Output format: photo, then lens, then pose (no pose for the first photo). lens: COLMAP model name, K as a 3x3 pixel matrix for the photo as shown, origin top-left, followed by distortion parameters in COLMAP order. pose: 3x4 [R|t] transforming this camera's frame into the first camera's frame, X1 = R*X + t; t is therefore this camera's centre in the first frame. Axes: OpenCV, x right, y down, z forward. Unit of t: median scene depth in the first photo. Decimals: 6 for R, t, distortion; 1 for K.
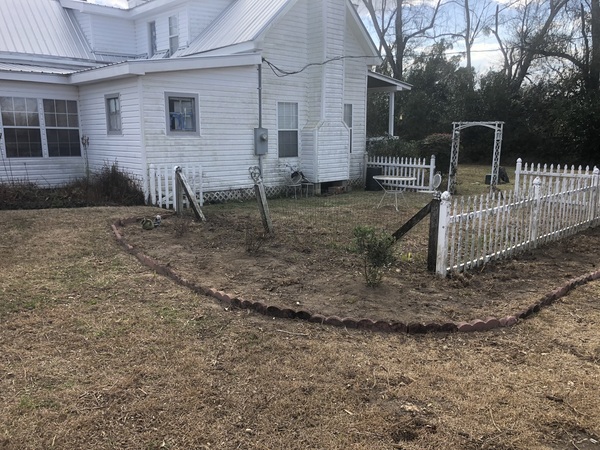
lens RADIAL K [[481.8, 0, 300.0], [0, 481.8, 225.0], [0, 0, 1]] dist [0.047173, -0.088934]
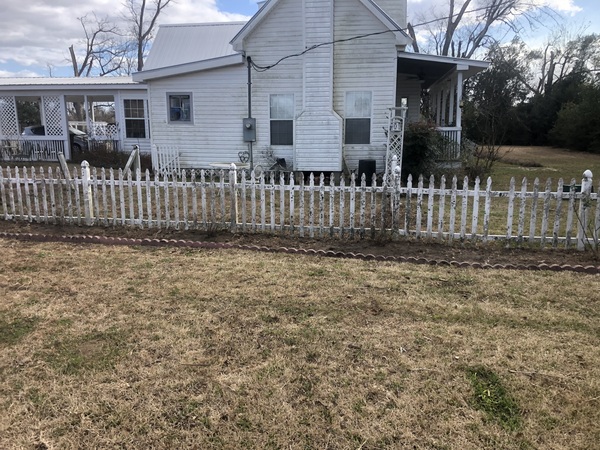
lens RADIAL K [[481.8, 0, 300.0], [0, 481.8, 225.0], [0, 0, 1]] dist [0.047173, -0.088934]
pose [[0.593119, 0.178314, -0.785120, 0.935376], [-0.149366, 0.982607, 0.110328, -0.095633], [0.791138, 0.051832, 0.609437, 0.407952]]
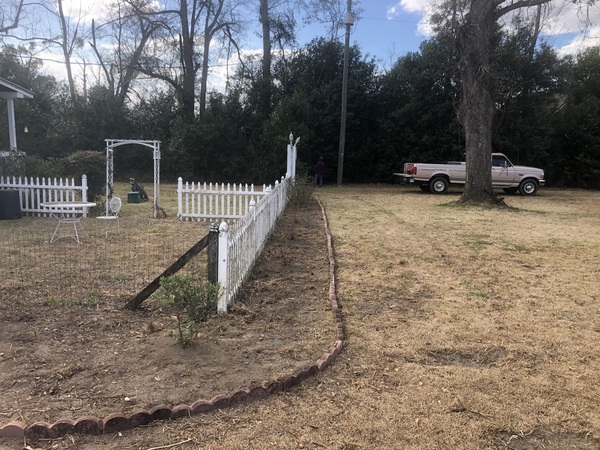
lens RADIAL K [[487.2, 0, 300.0], [0, 487.2, 225.0], [0, 0, 1]] dist [0.011992, -0.009286]
pose [[0.697095, -0.089006, 0.711433, -0.105994], [0.109731, 0.993819, 0.016816, -0.025932], [-0.708532, 0.066344, 0.702553, 0.099142]]
